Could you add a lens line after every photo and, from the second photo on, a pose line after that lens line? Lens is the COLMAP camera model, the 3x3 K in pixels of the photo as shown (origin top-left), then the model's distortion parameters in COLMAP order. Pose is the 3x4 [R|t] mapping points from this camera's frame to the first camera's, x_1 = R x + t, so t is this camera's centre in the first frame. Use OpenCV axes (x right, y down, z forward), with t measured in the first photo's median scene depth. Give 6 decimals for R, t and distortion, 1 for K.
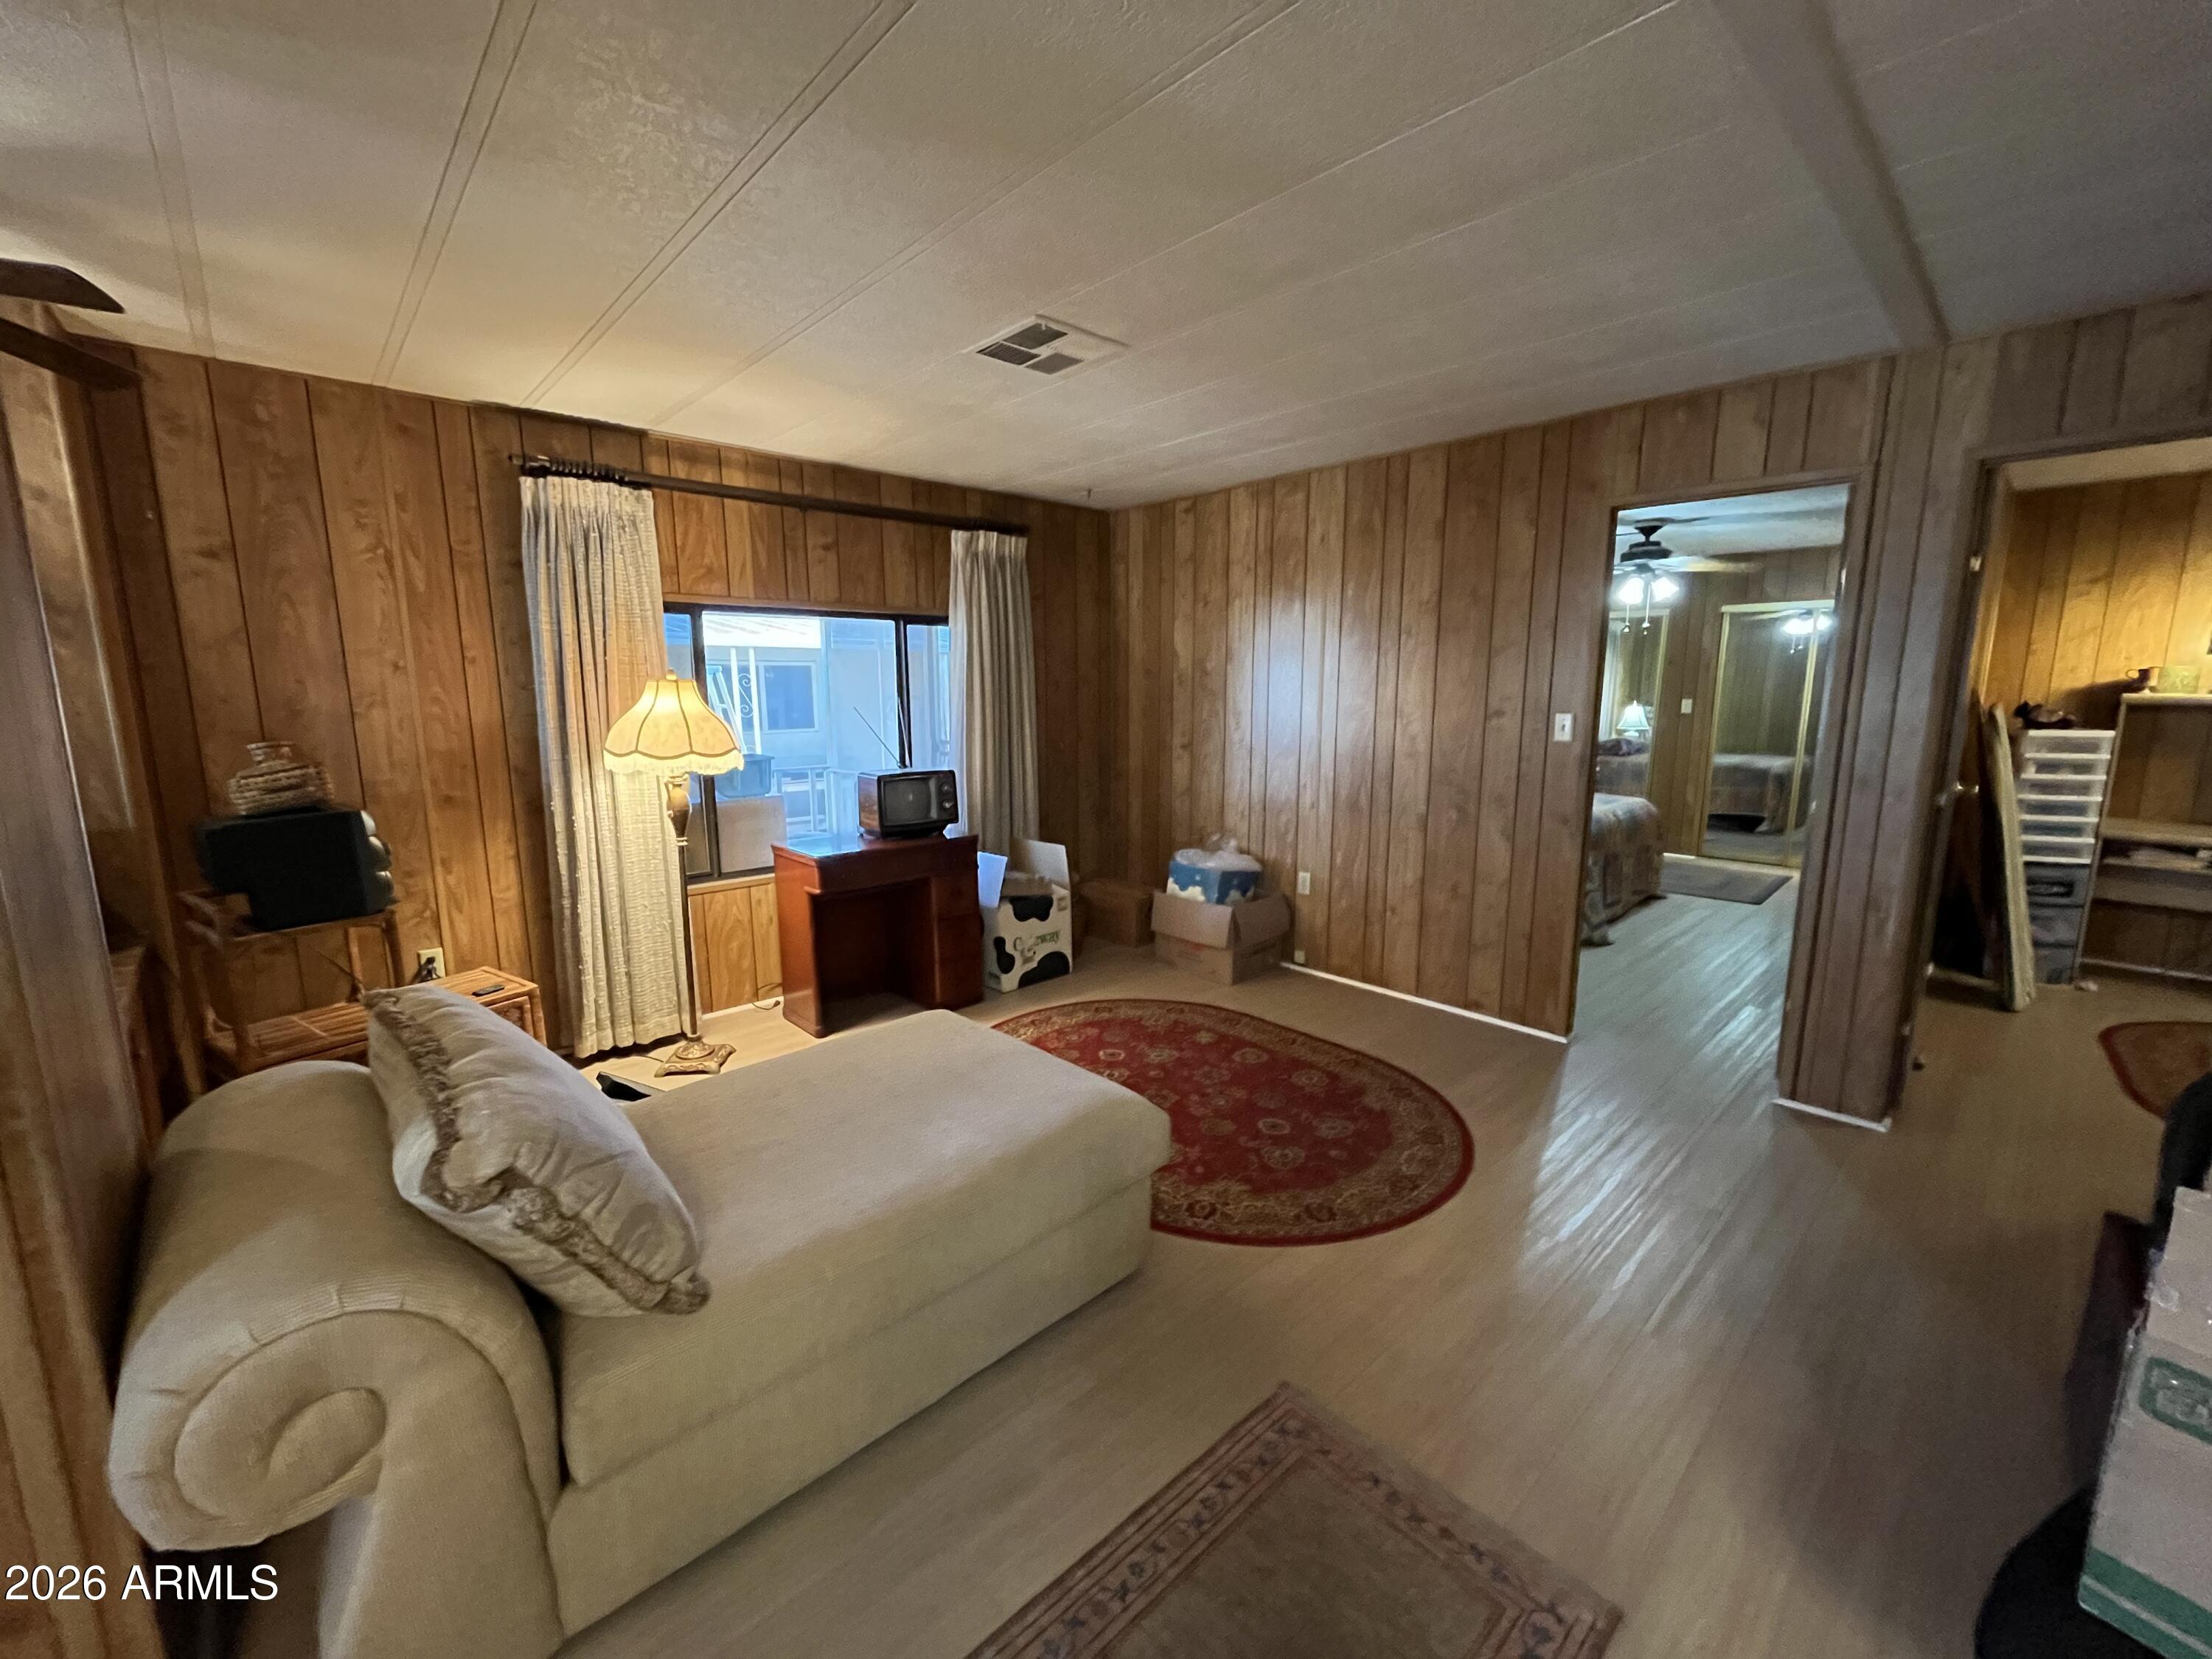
lens RADIAL K [[894.8, 0, 1092.3], [0, 894.8, 840.9], [0, 0, 1]] dist [-0.004361, 0.000376]
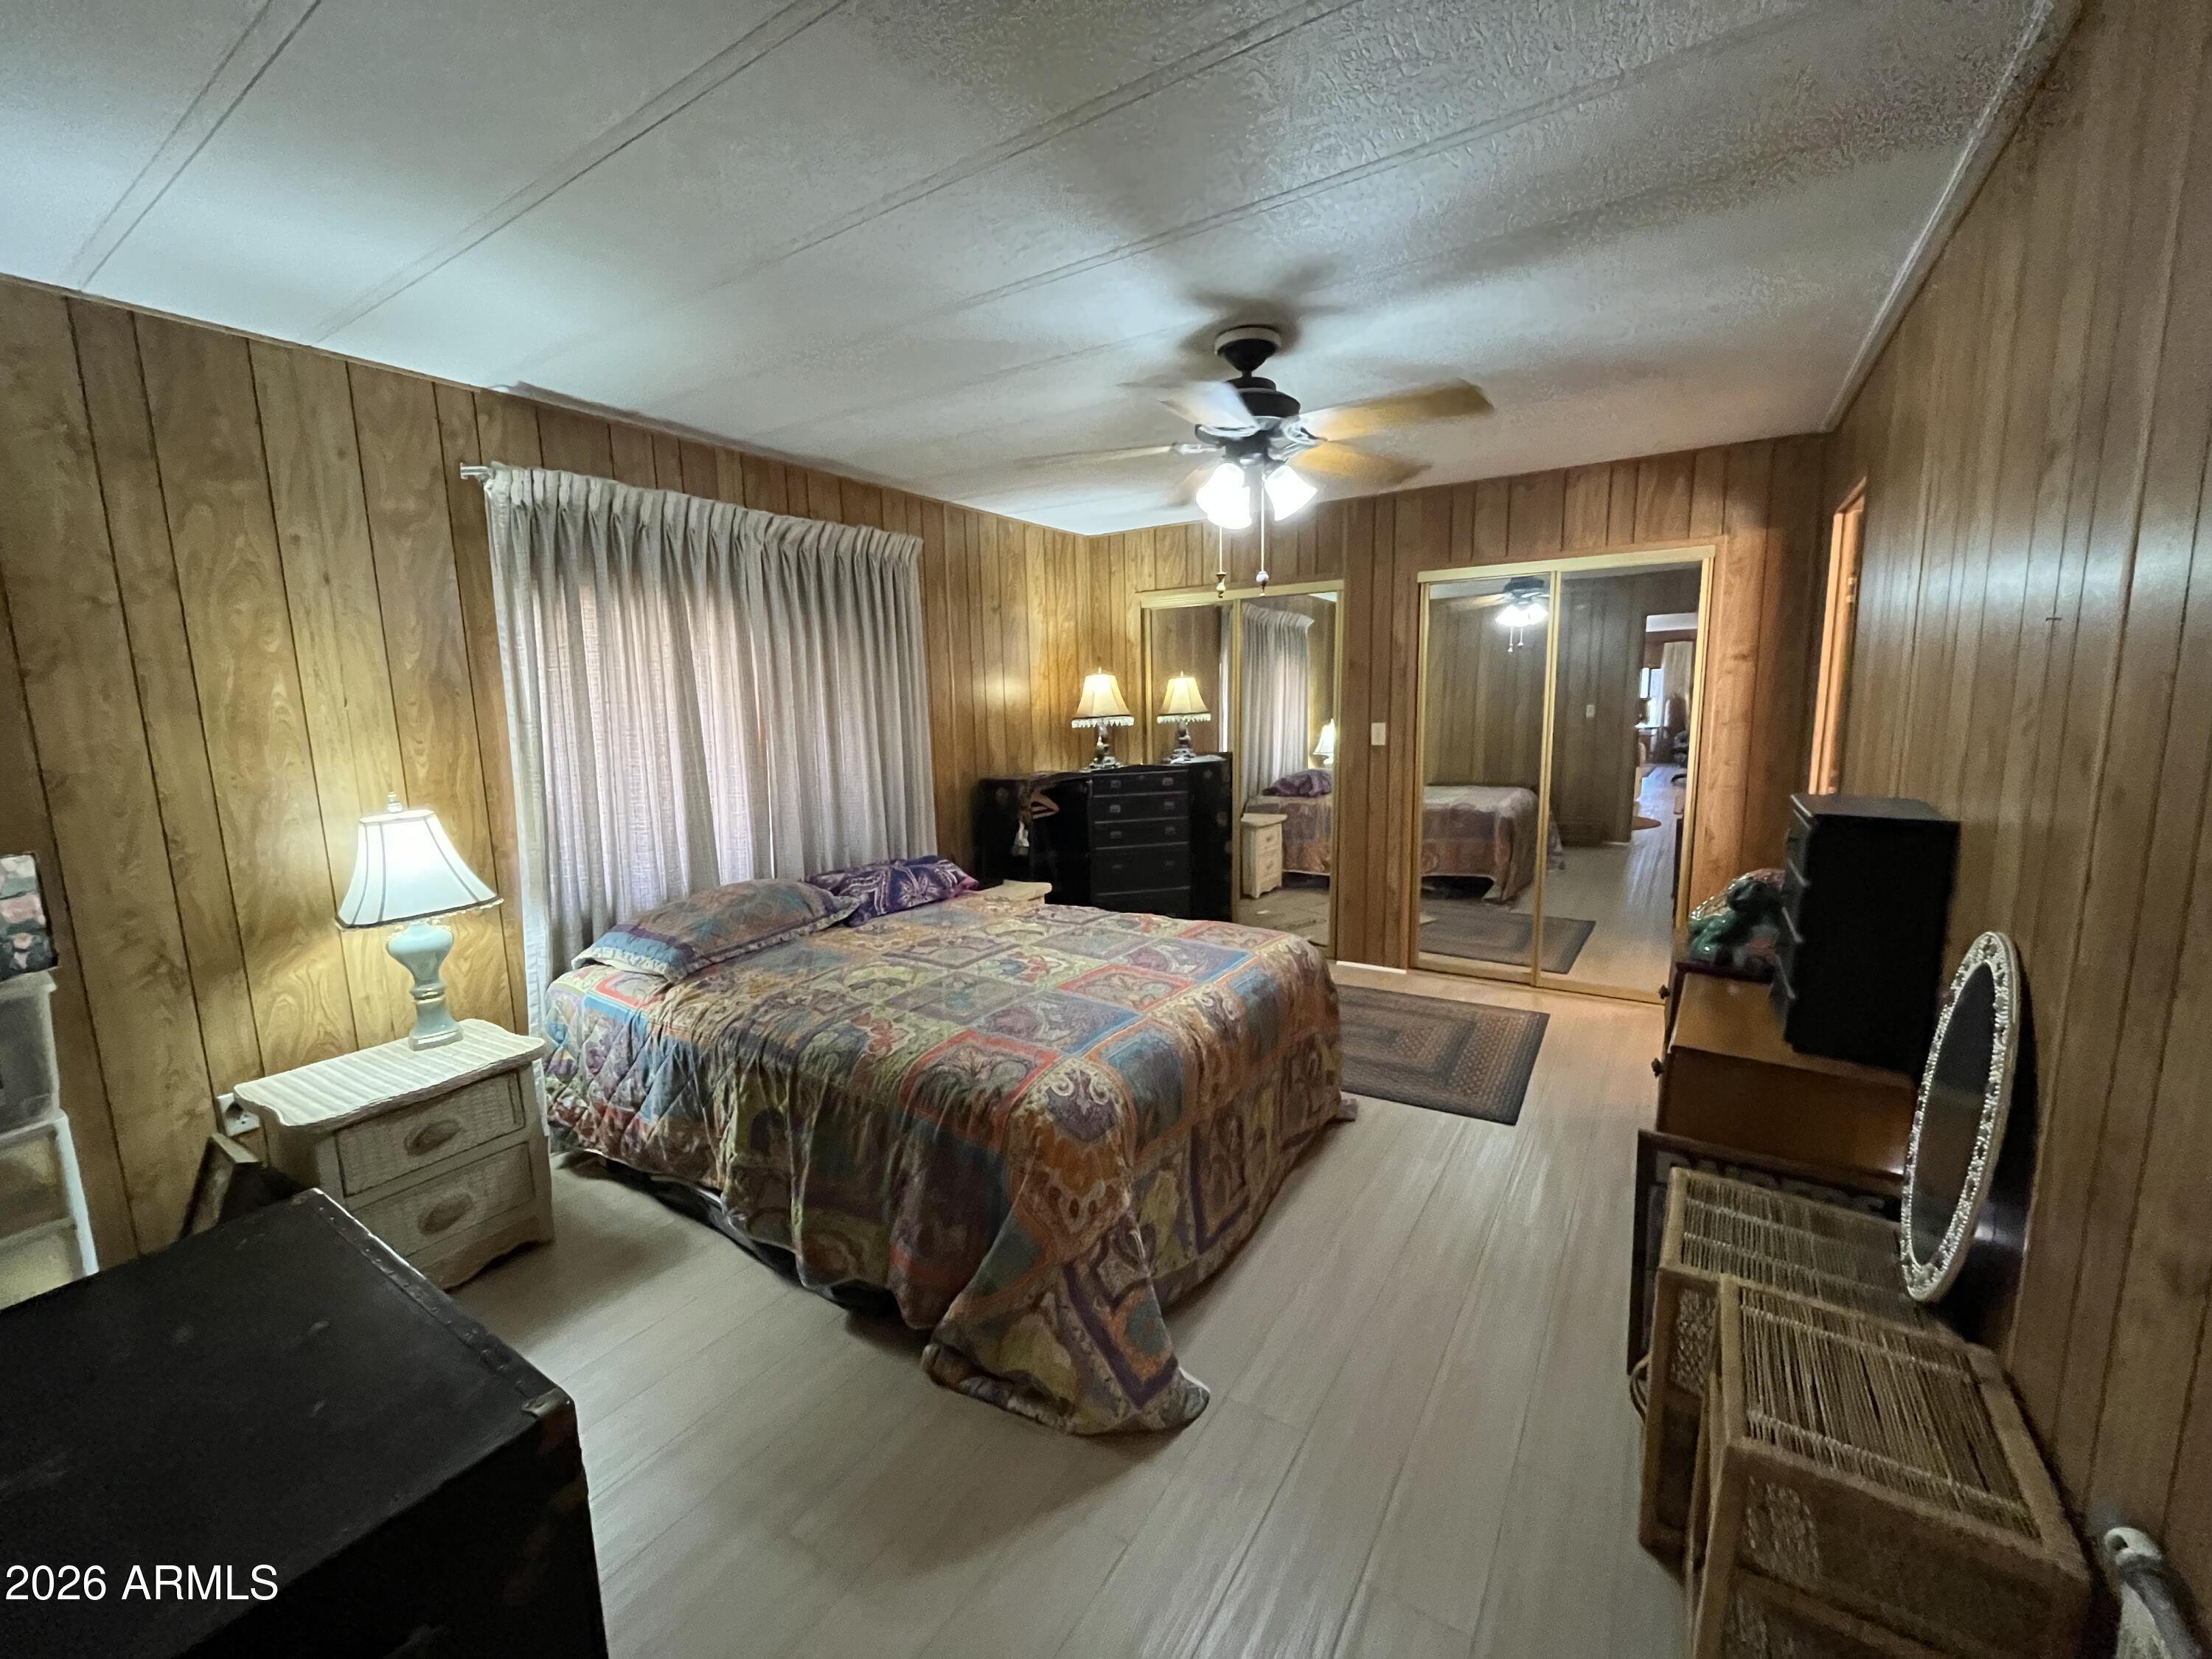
lens RADIAL K [[894.8, 0, 1104.1], [0, 894.8, 833.6], [0, 0, 1]] dist [-0.004361, 0.000376]
pose [[0.966928, -0.054380, 0.249184, 0.064450], [0.060066, 0.998078, -0.015267, -0.016751], [-0.247875, 0.029730, 0.968336, 0.089477]]
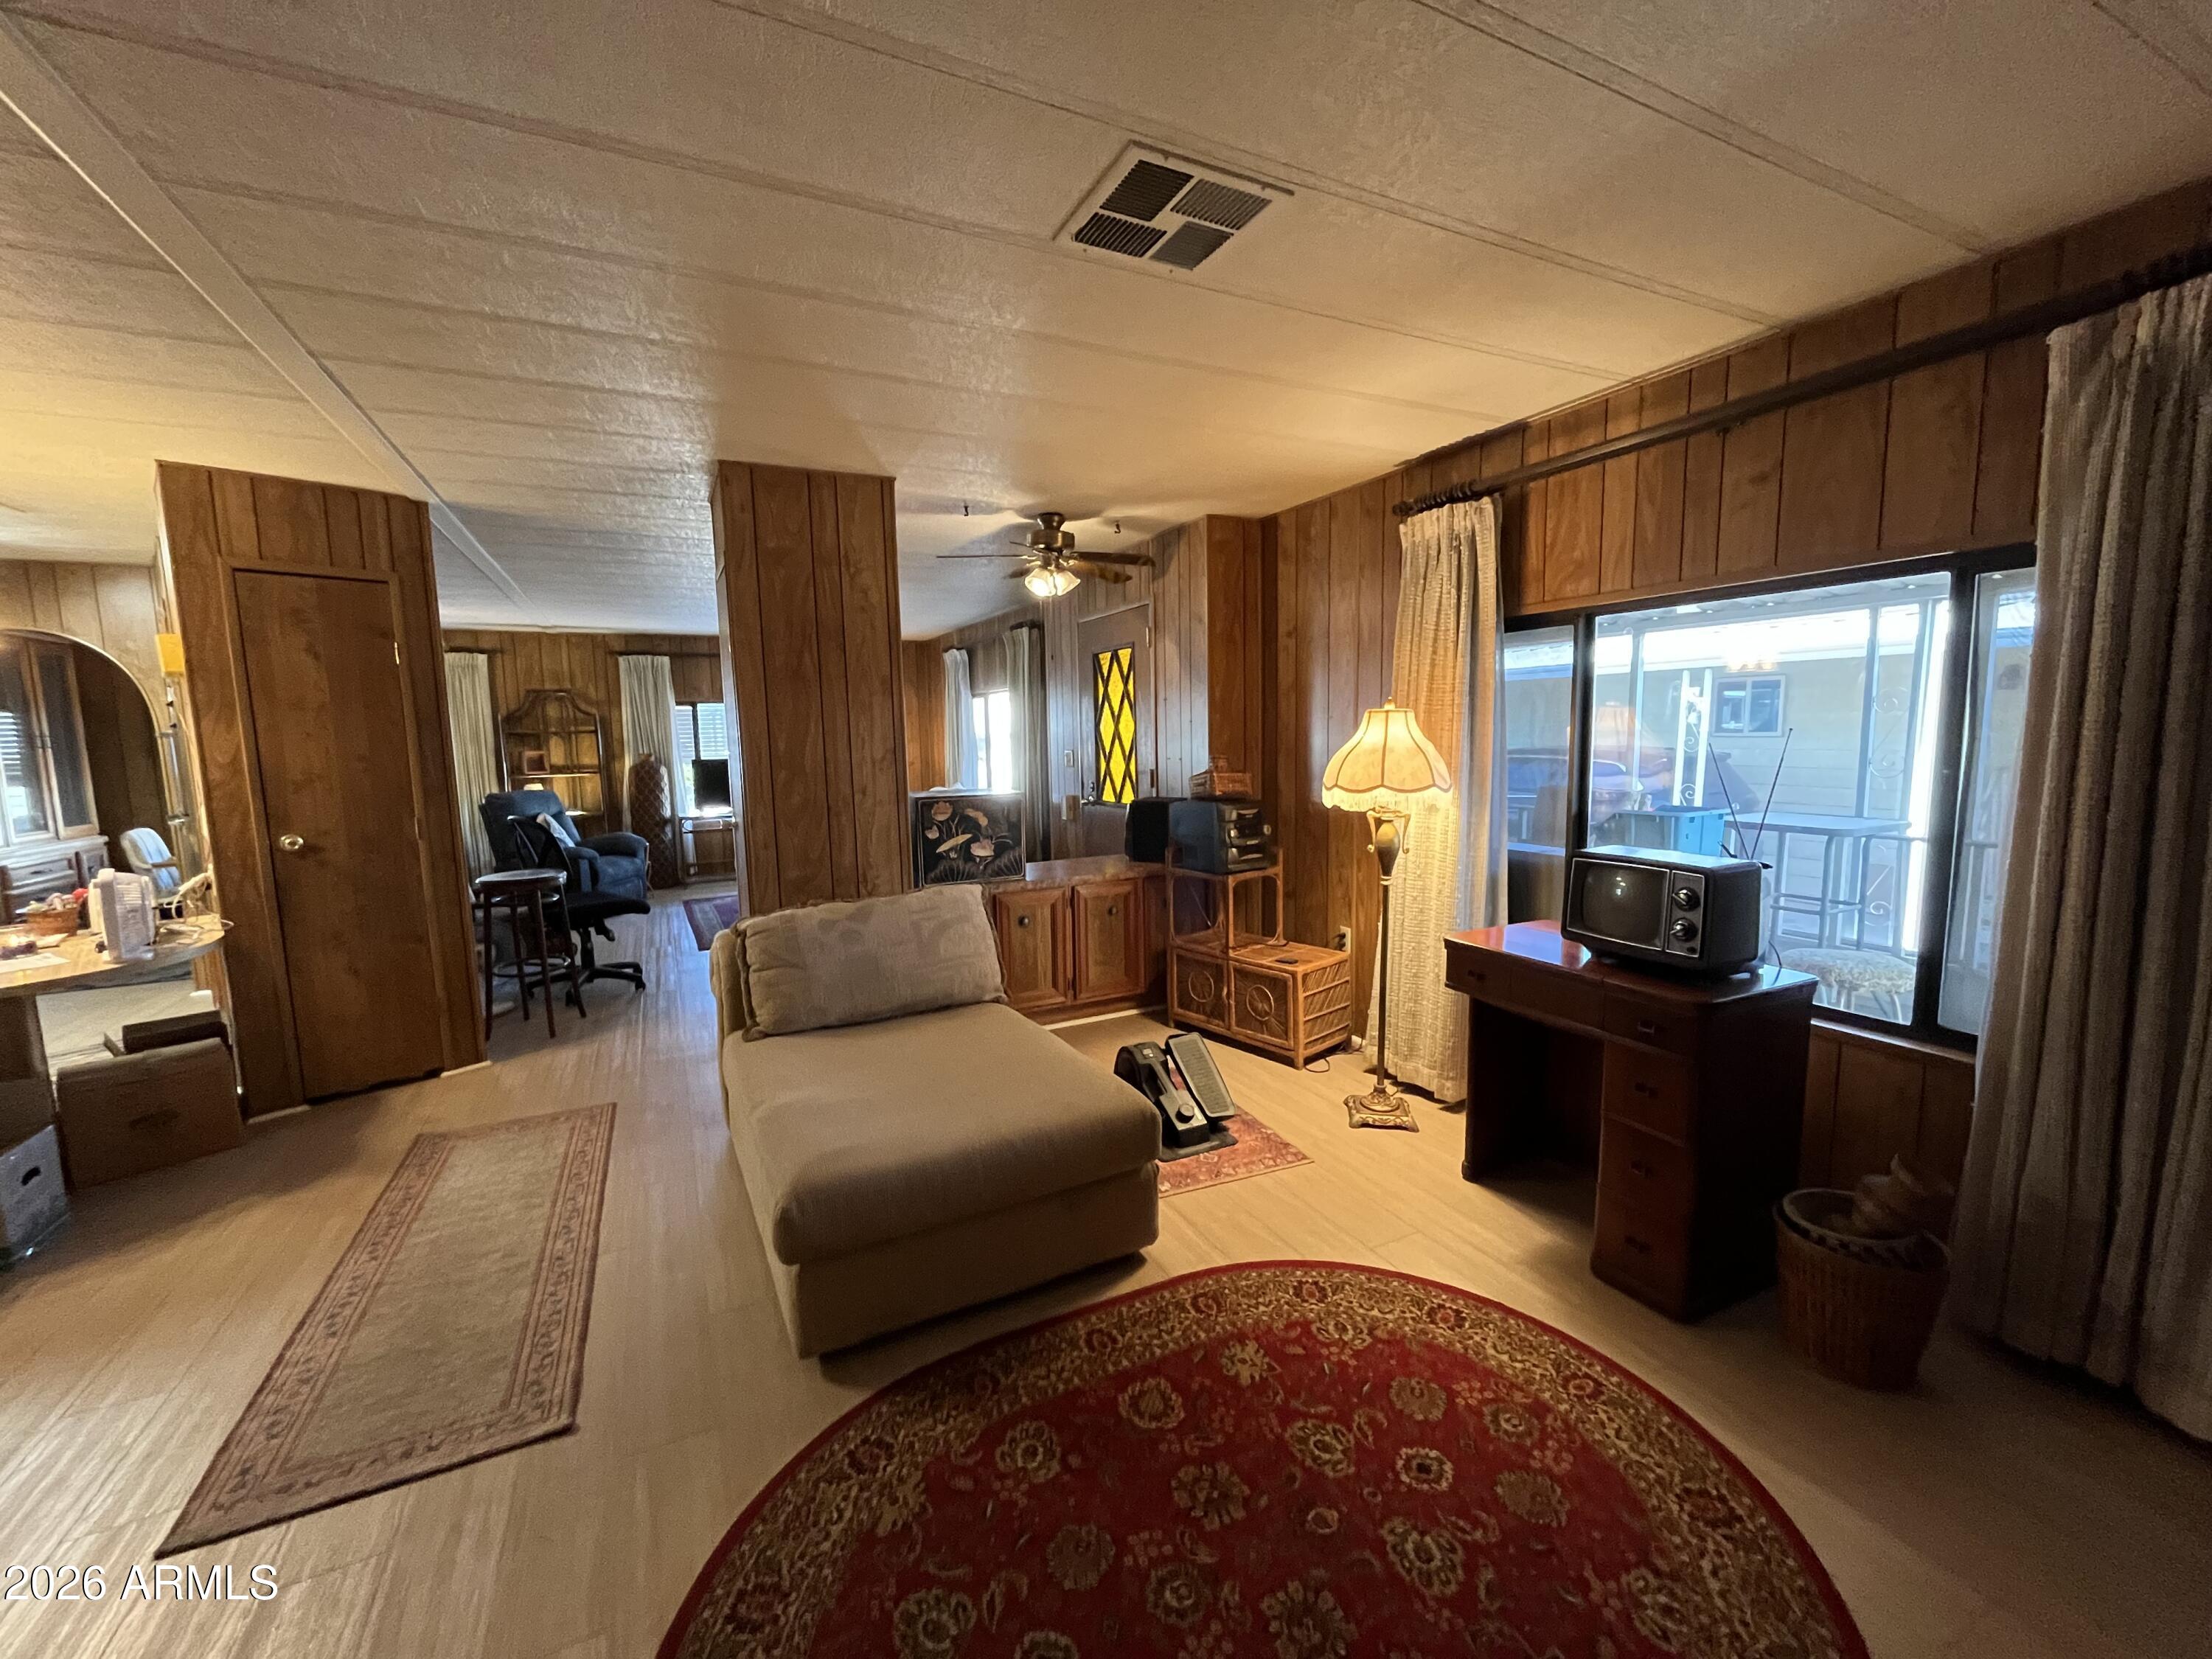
lens RADIAL K [[894.8, 0, 1114.5], [0, 894.8, 840.7], [0, 0, 1]] dist [-0.004361, 0.000376]
pose [[-0.262677, 0.134674, -0.955439, 0.672164], [-0.135580, 0.975236, 0.174739, -0.219754], [0.955311, 0.175438, -0.237913, 1.234696]]
